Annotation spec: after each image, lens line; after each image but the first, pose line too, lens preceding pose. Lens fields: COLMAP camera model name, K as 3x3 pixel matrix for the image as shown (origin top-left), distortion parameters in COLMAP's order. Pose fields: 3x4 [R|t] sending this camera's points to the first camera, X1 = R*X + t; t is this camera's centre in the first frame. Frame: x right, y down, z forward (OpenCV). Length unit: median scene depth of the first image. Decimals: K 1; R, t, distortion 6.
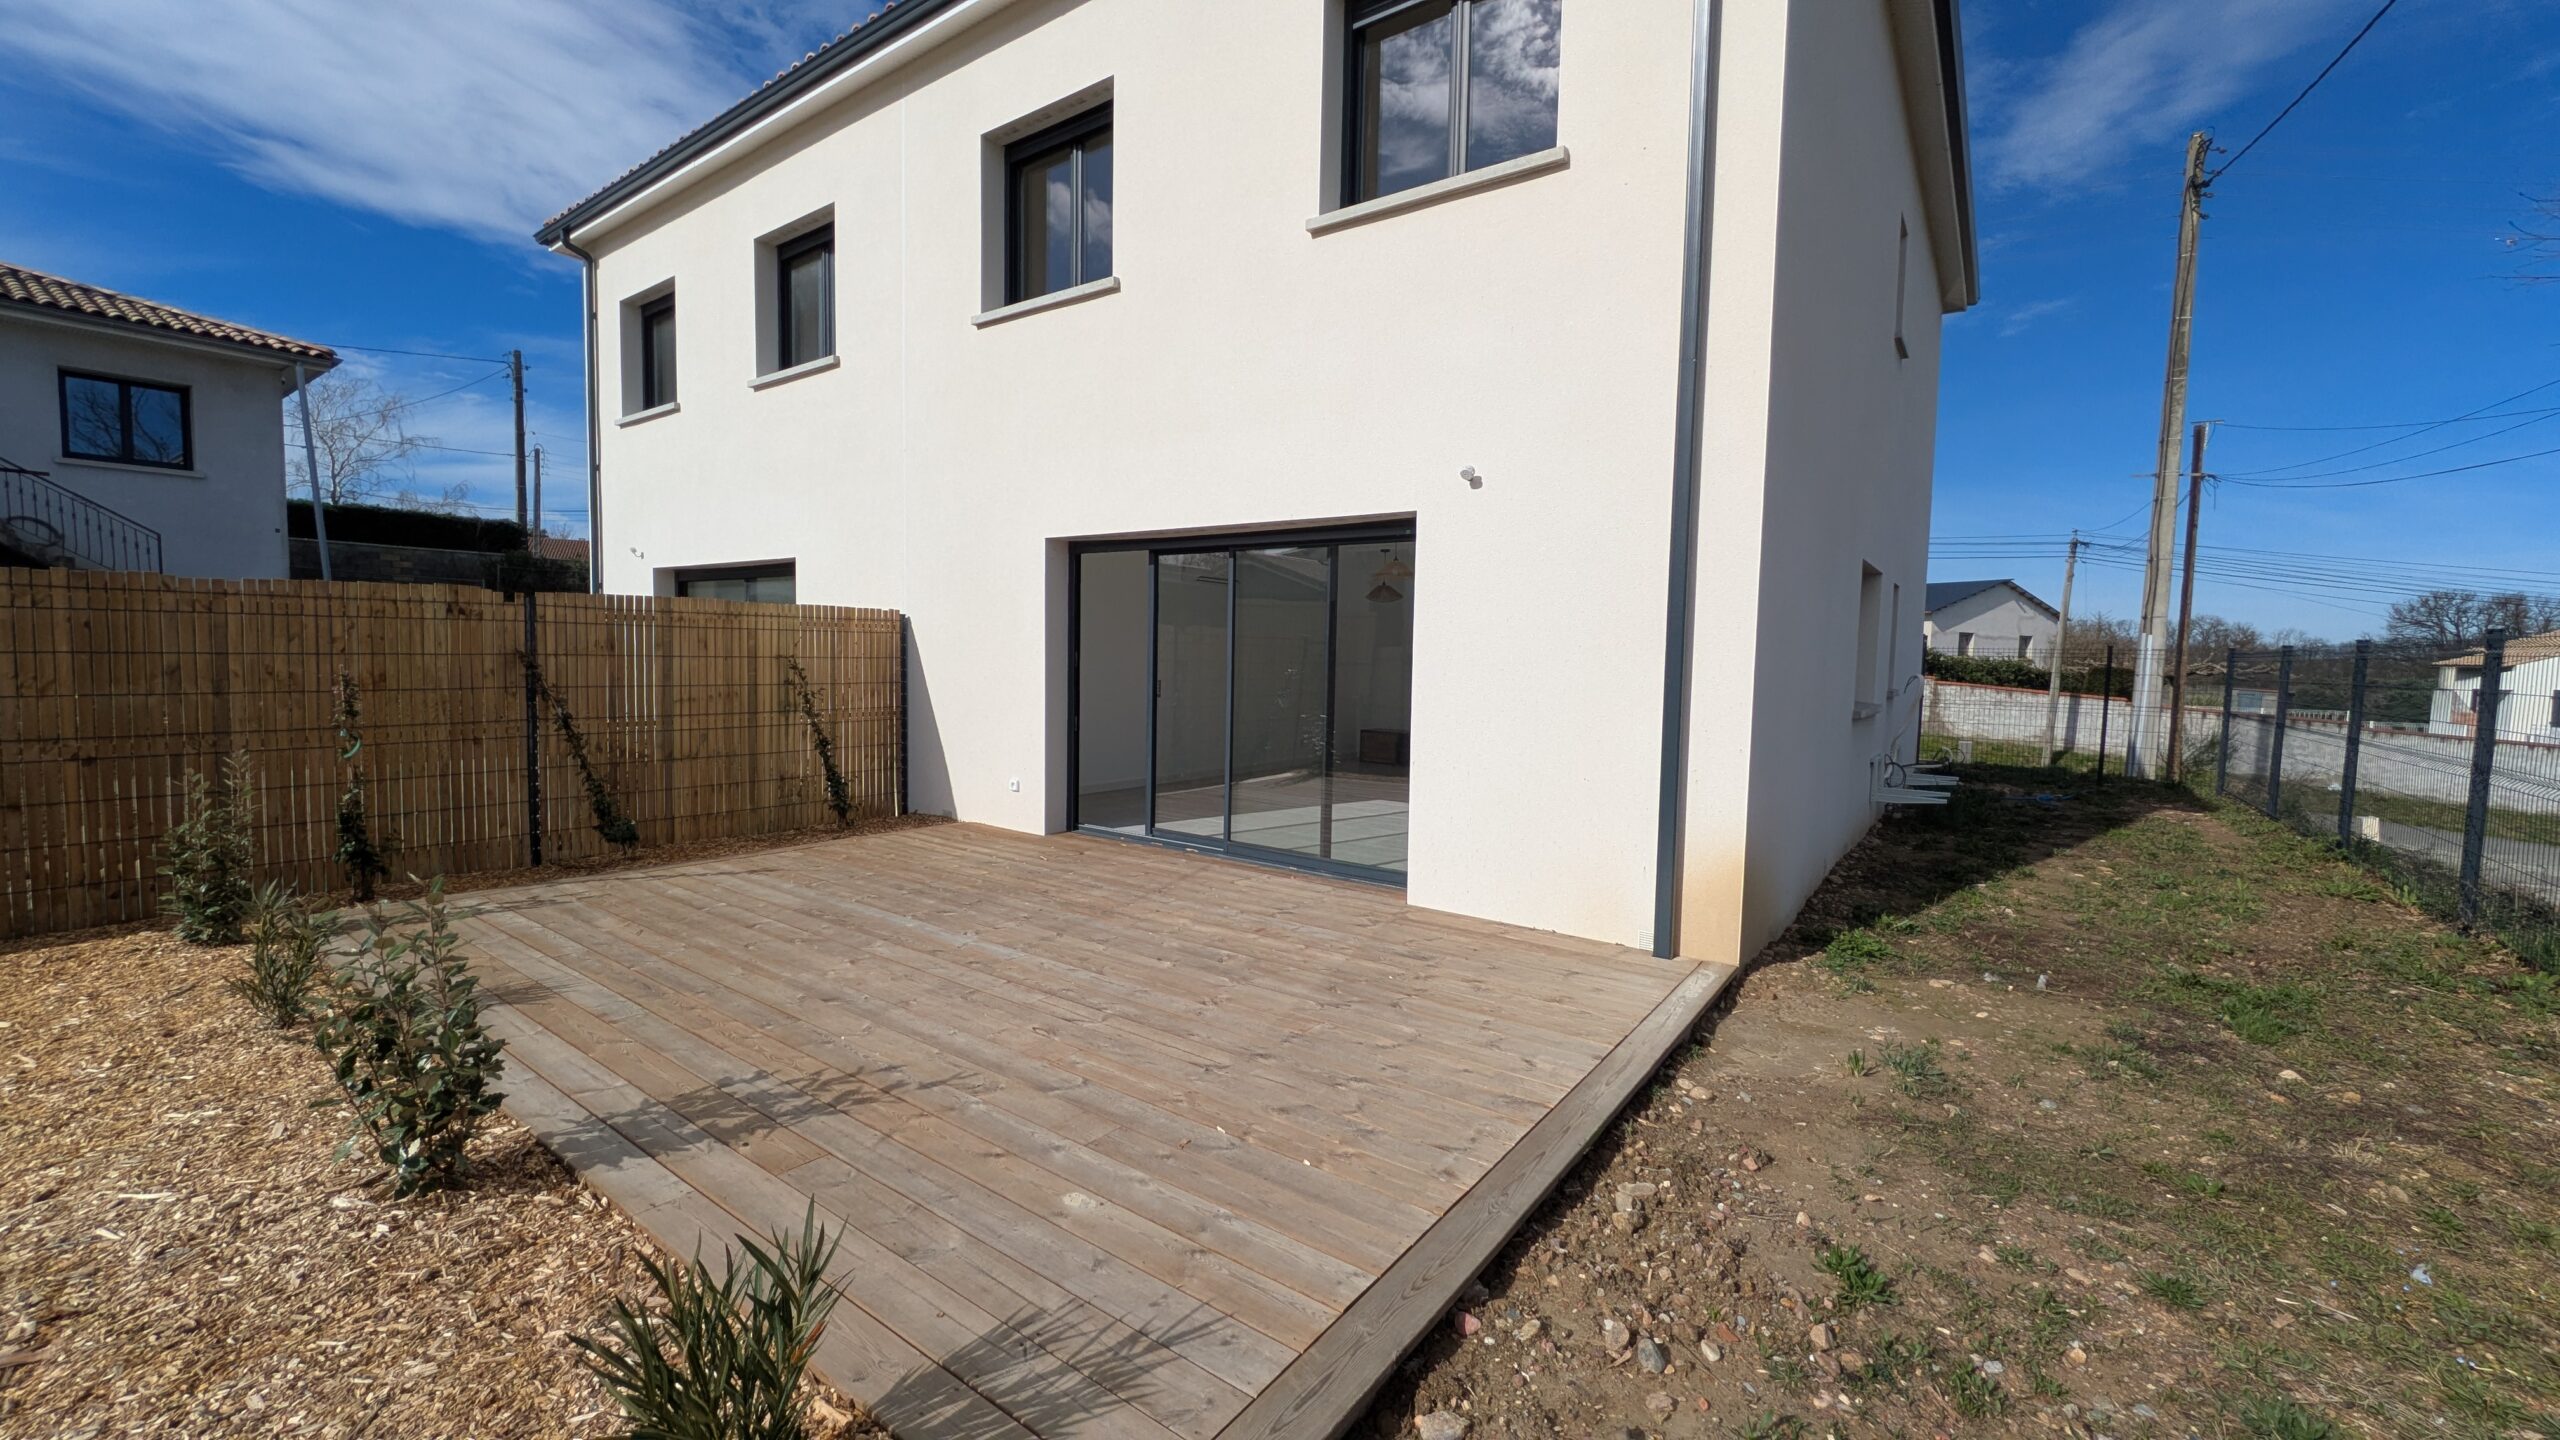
lens RADIAL K [[992.4, 0, 1327.5], [0, 992.4, 728.7], [0, 0, 1]] dist [-0.000916, 0.000025]
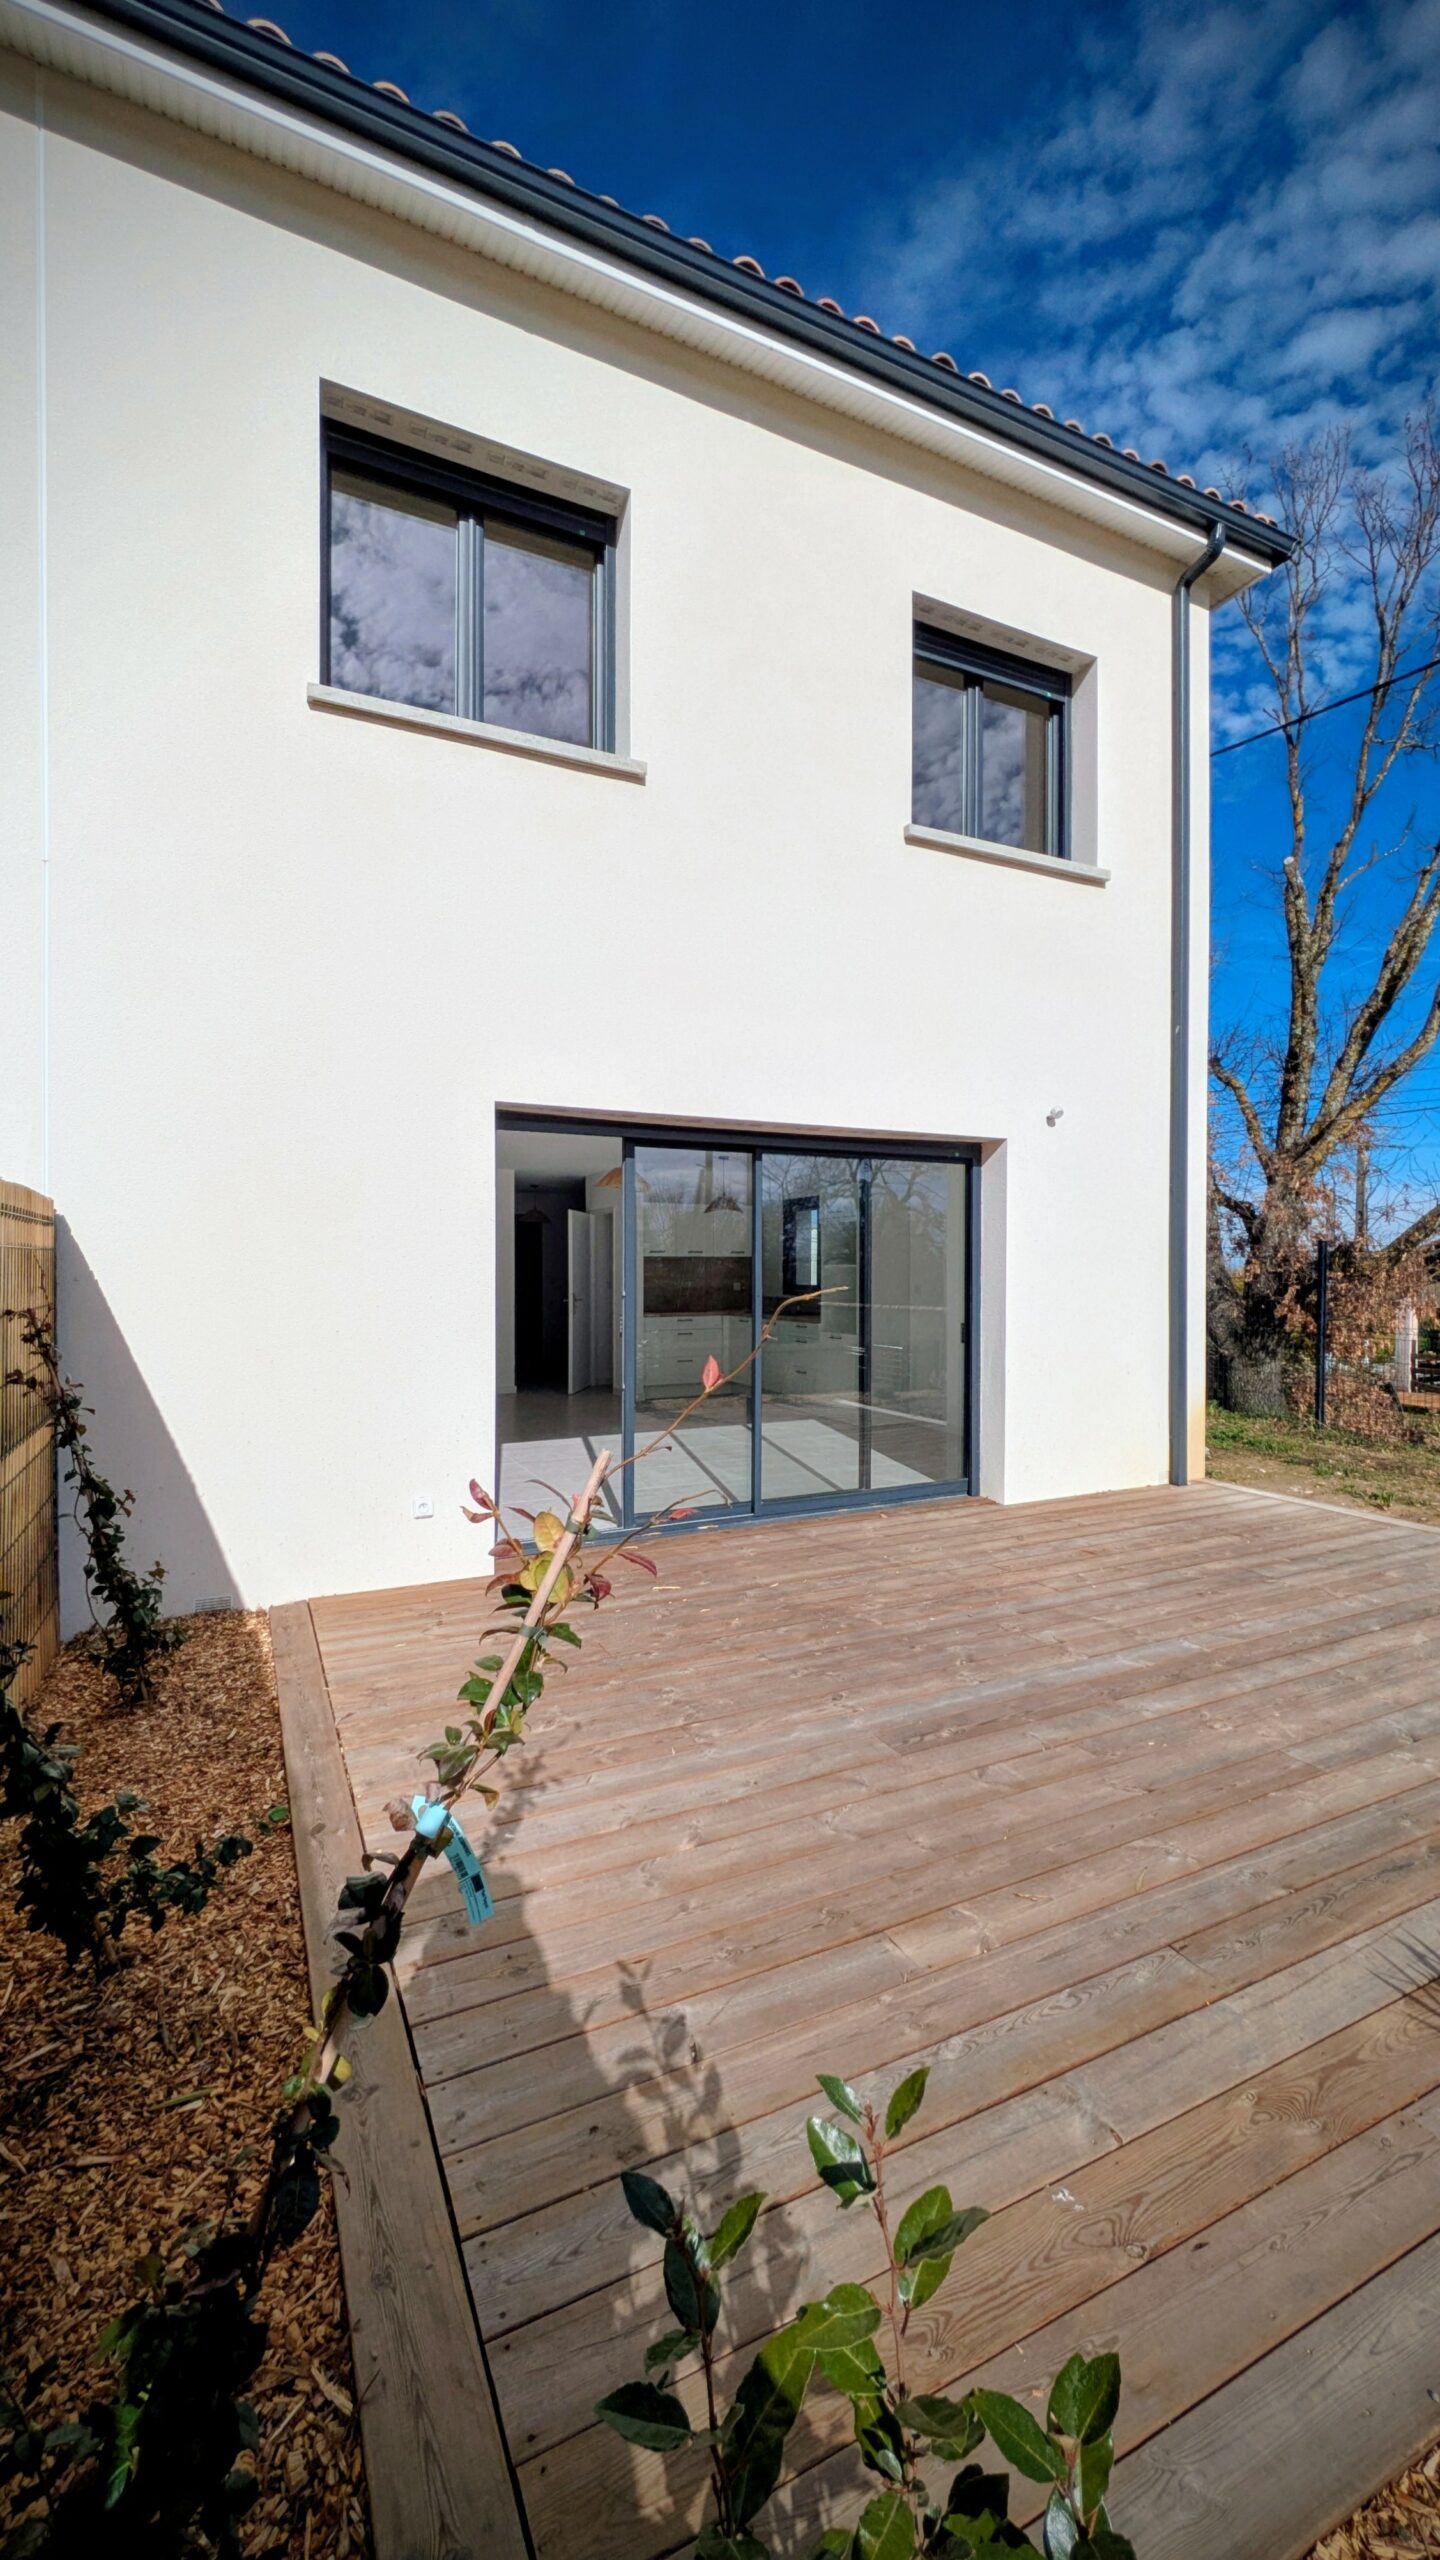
lens RADIAL K [[992.4, 0, 720.6], [0, 992.4, 1273.4], [0, 0, 1]] dist [-0.000916, 0.000025]
pose [[0.482661, -0.036669, 0.875039, -0.873155], [0.073152, 0.997320, 0.001444, -0.083070], [-0.872747, 0.063314, 0.484050, 0.648518]]
